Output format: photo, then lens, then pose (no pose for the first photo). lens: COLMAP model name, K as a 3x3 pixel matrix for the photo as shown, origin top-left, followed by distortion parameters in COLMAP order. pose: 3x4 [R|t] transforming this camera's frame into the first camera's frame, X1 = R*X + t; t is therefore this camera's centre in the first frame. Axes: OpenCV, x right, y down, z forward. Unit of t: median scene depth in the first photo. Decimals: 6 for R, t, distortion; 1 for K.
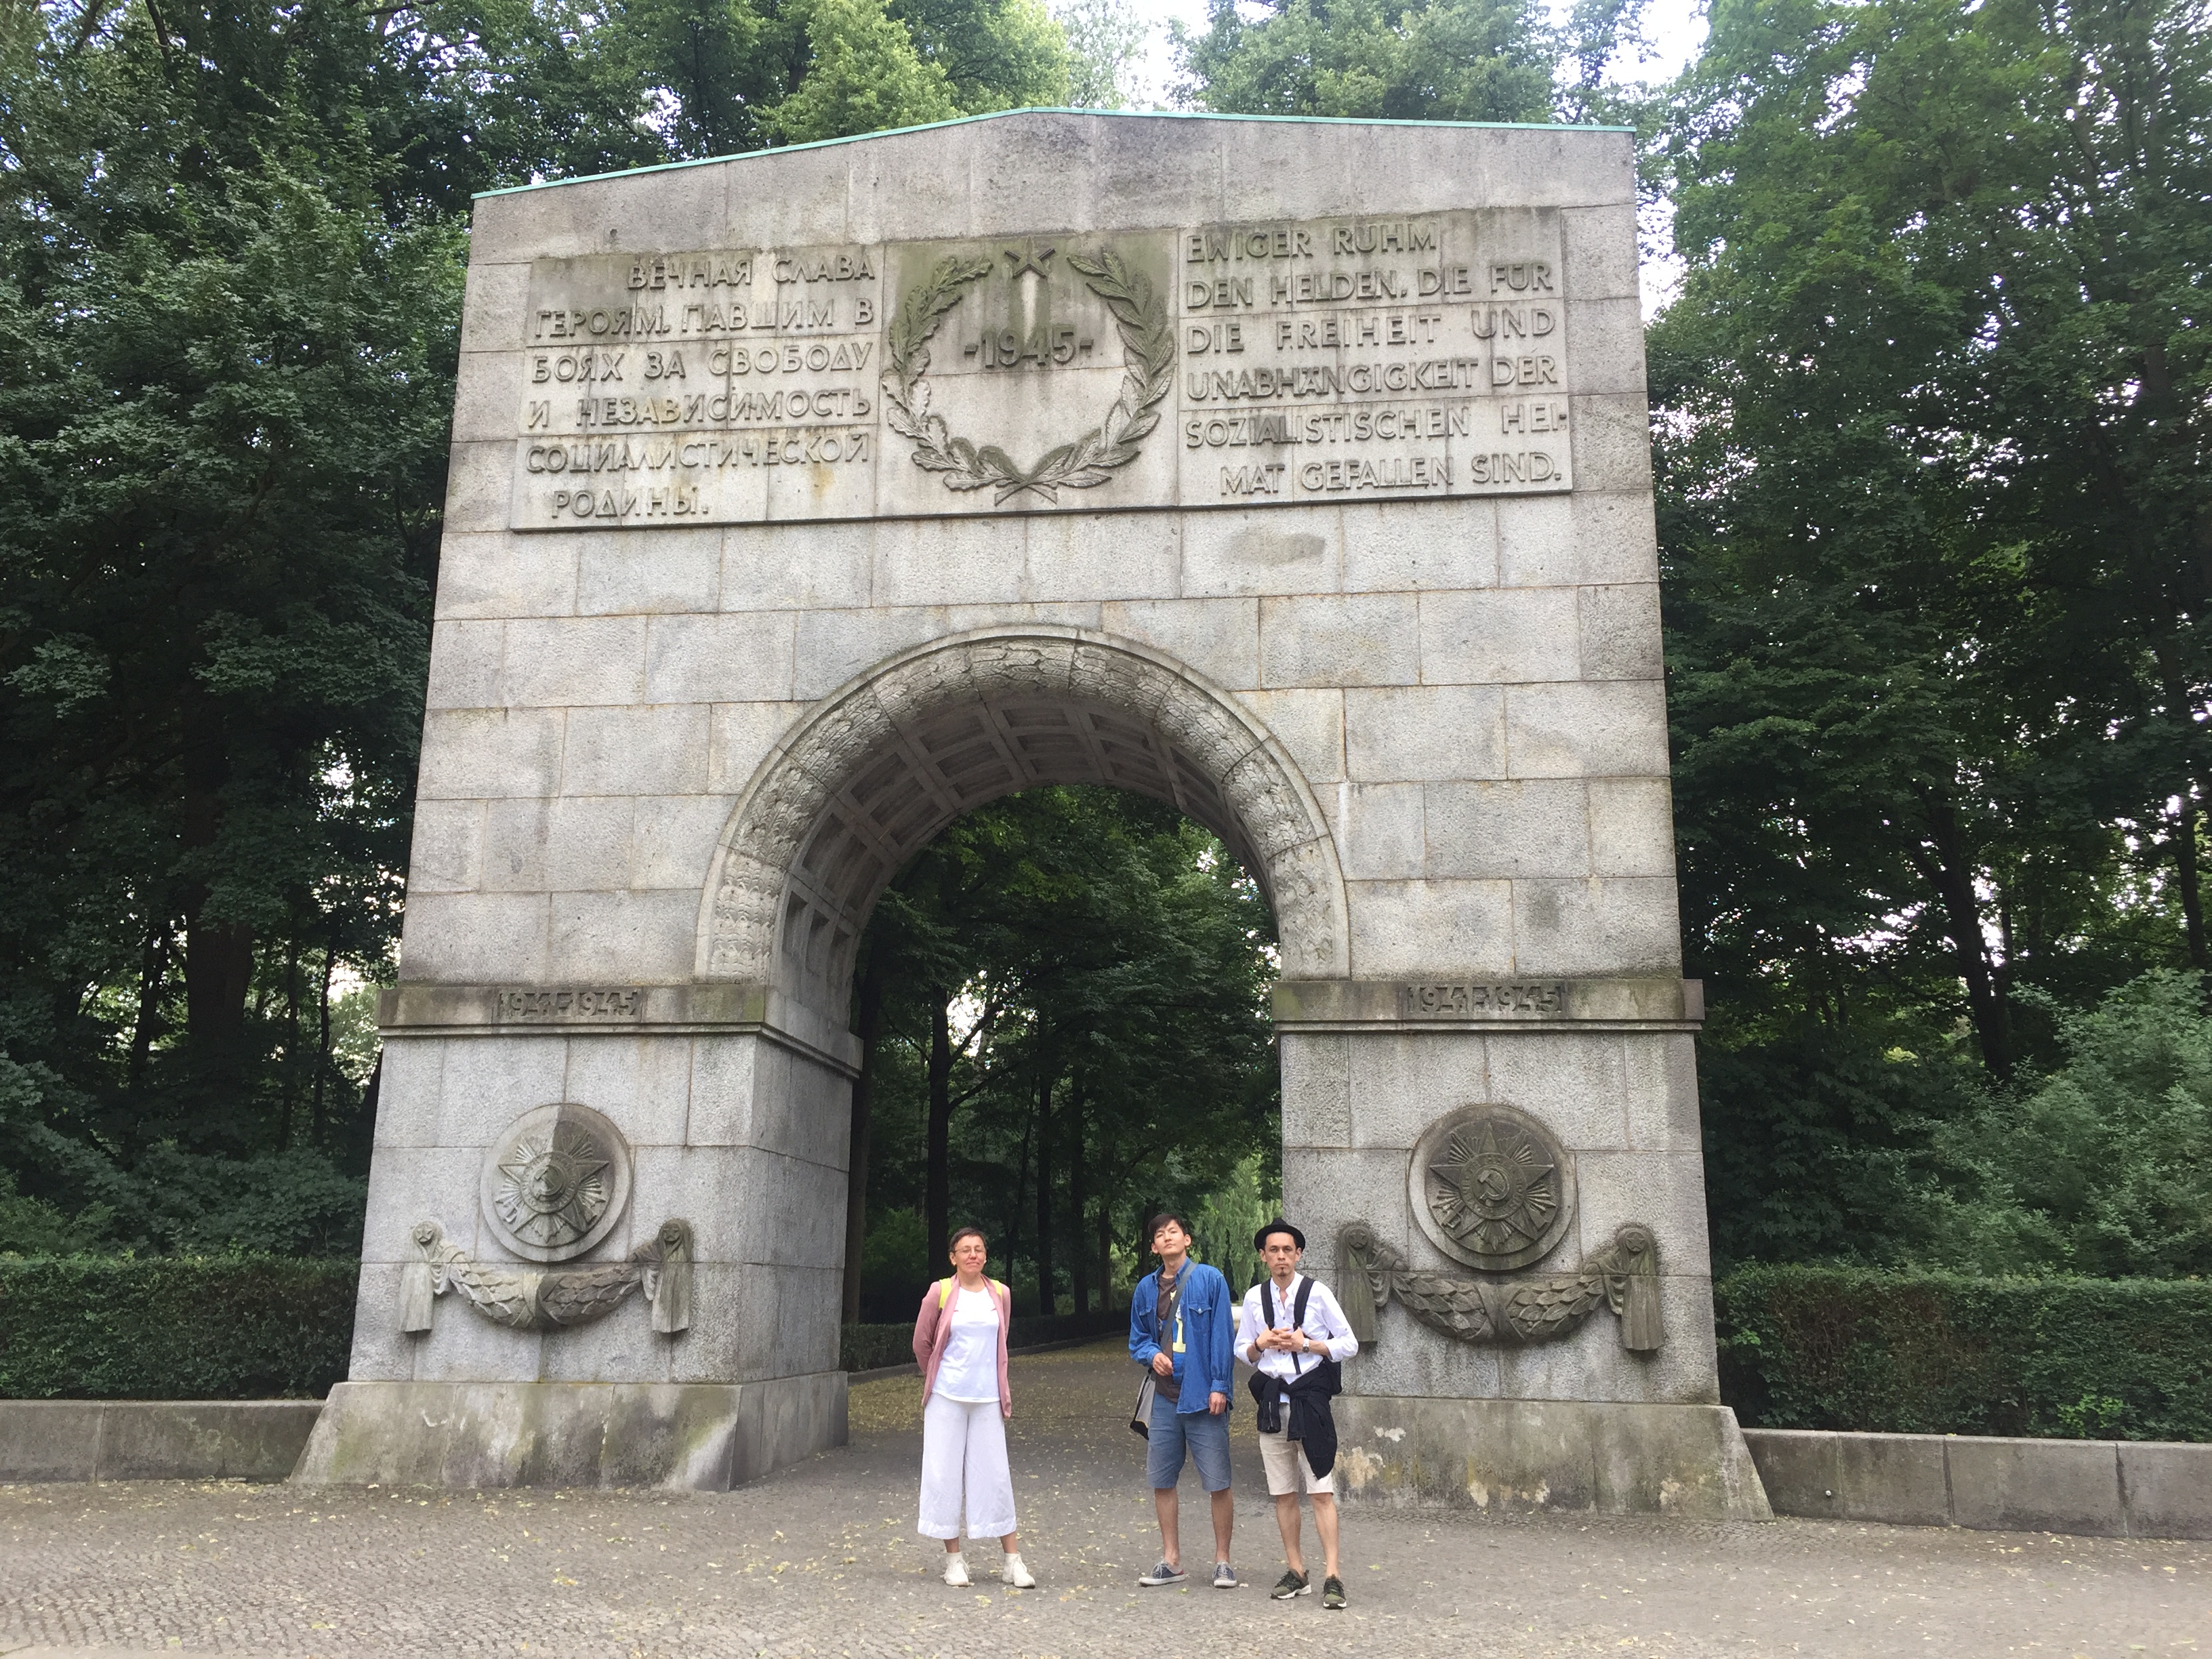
lens RADIAL K [[1889.3, 0, 1074.0], [0, 1889.3, 815.4], [0, 0, 1]] dist [0.051845, -0.048242]
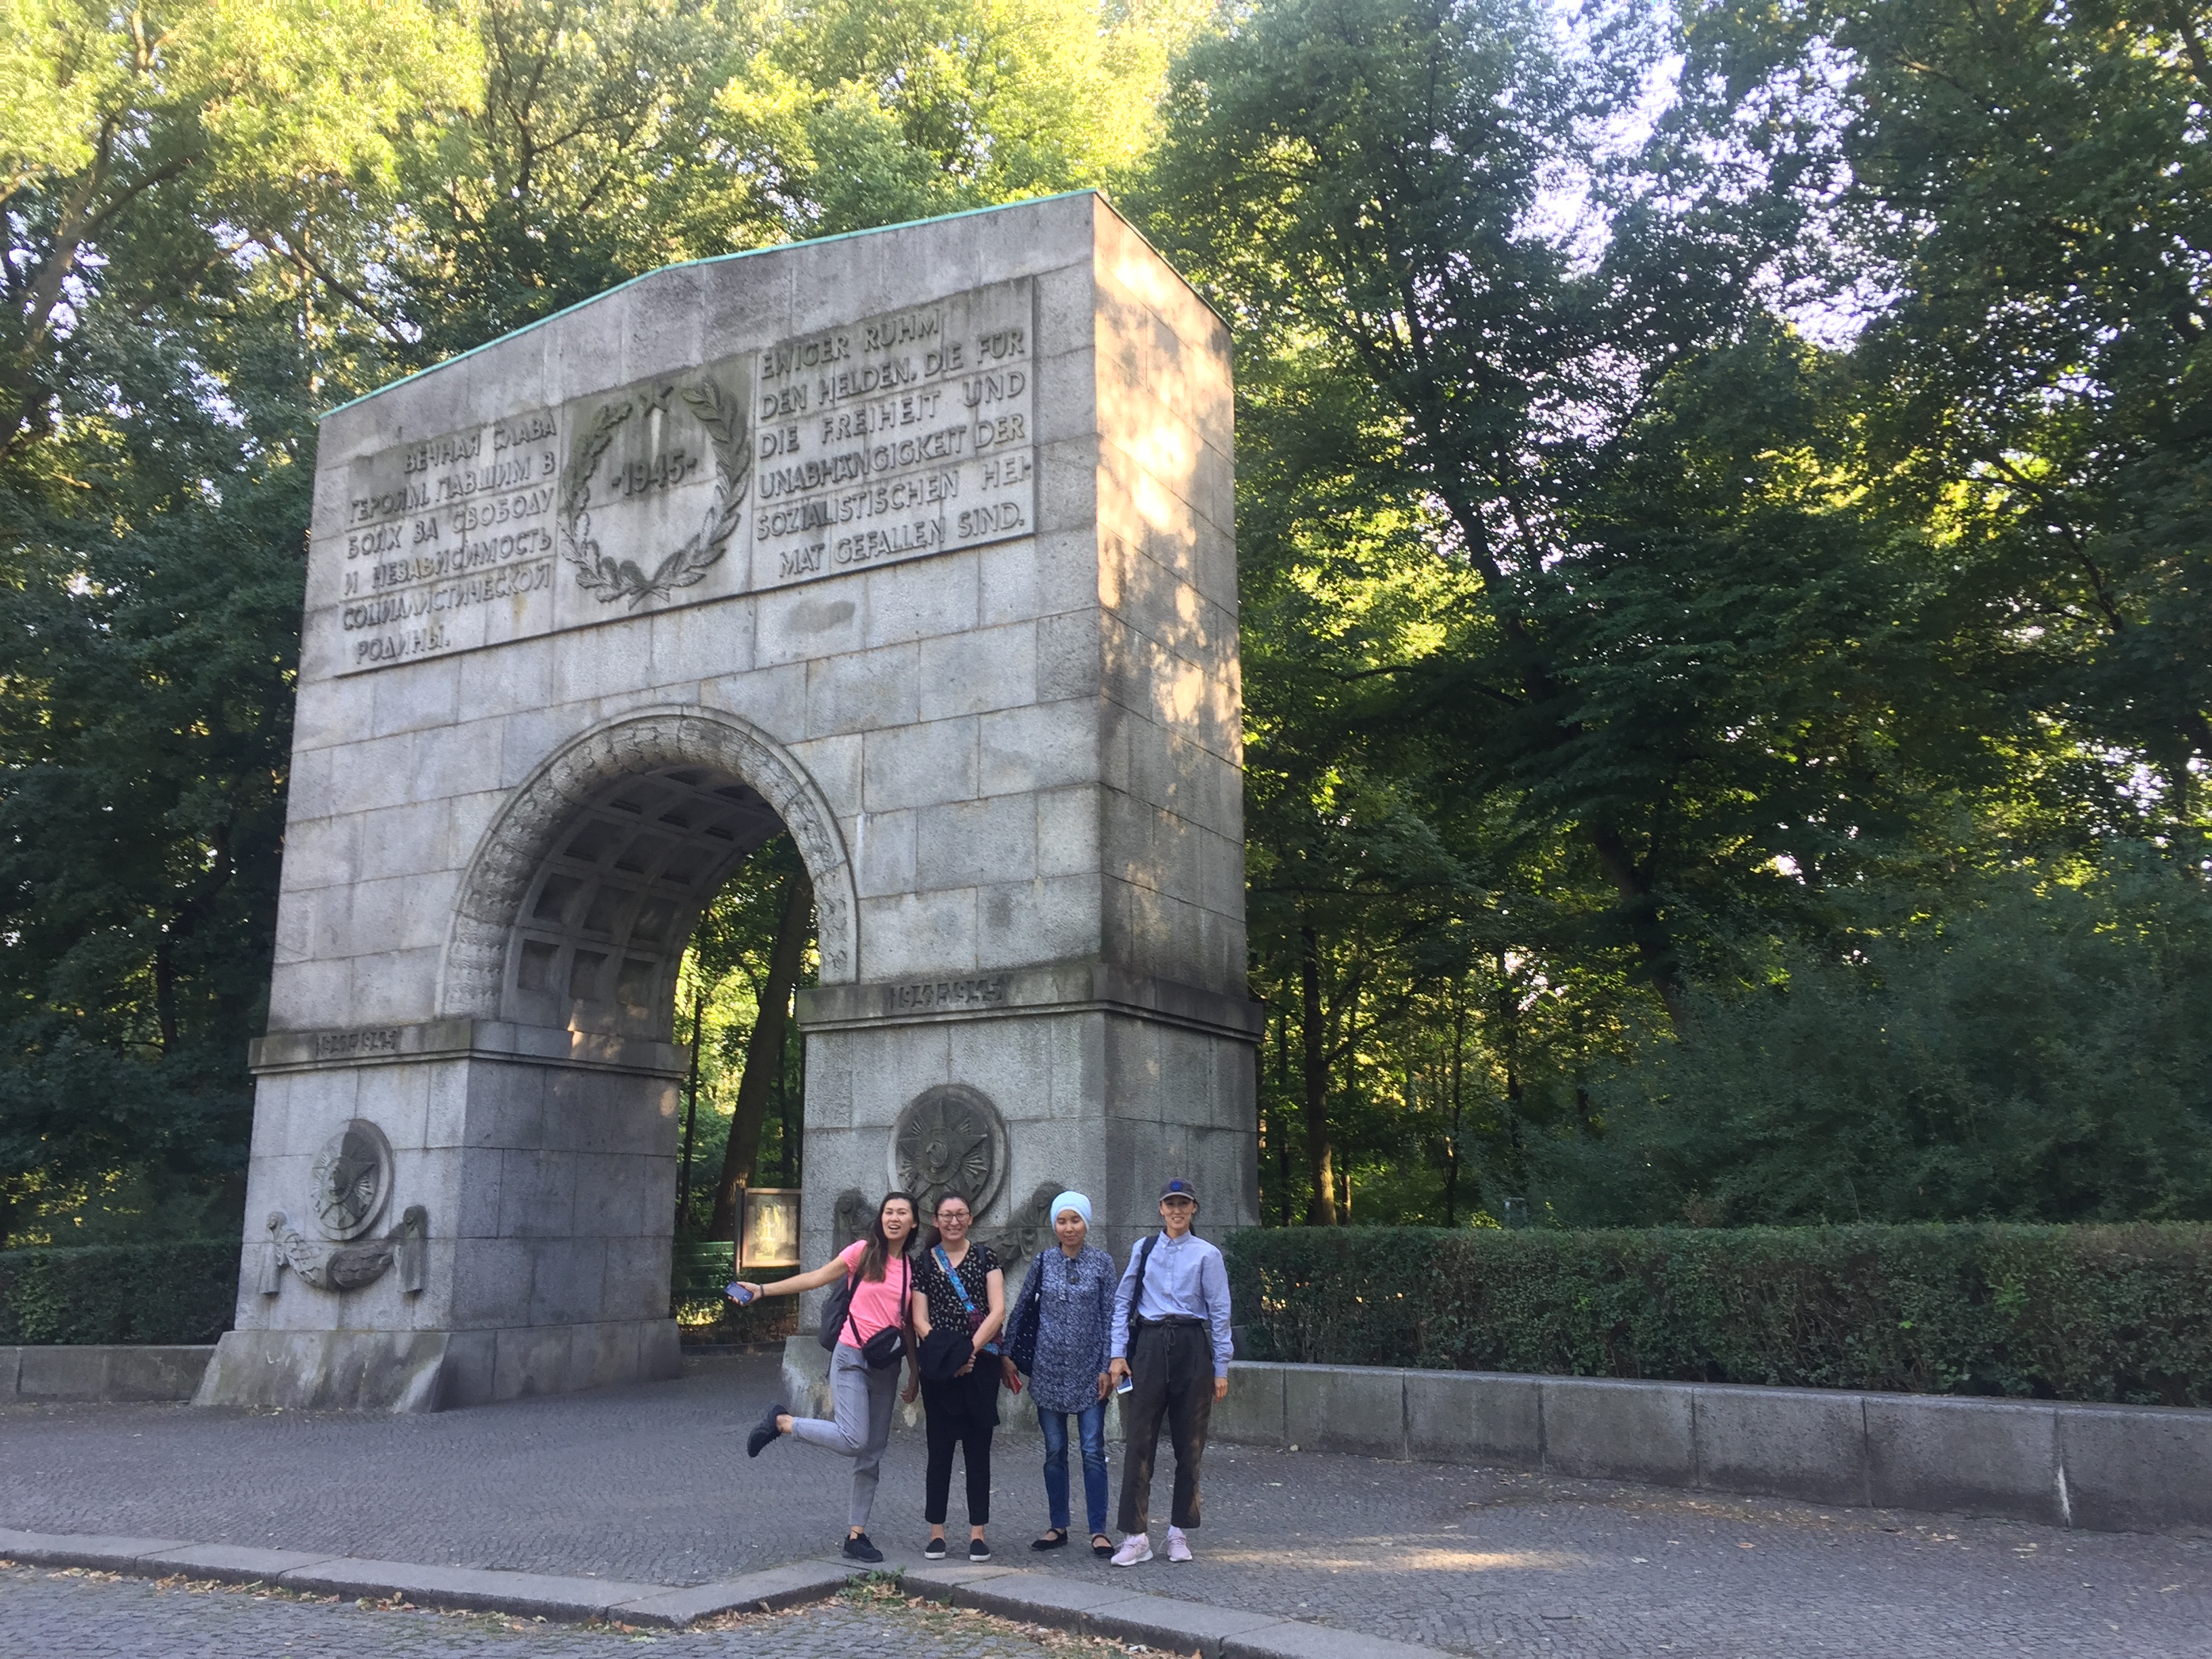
lens RADIAL K [[1889.3, 0, 1097.8], [0, 1889.3, 824.5], [0, 0, 1]] dist [0.051845, -0.048242]
pose [[0.932175, -0.097863, -0.348529, 0.663398], [0.104808, 0.994492, 0.001076, 0.002766], [0.346504, -0.037532, 0.937298, -0.039390]]
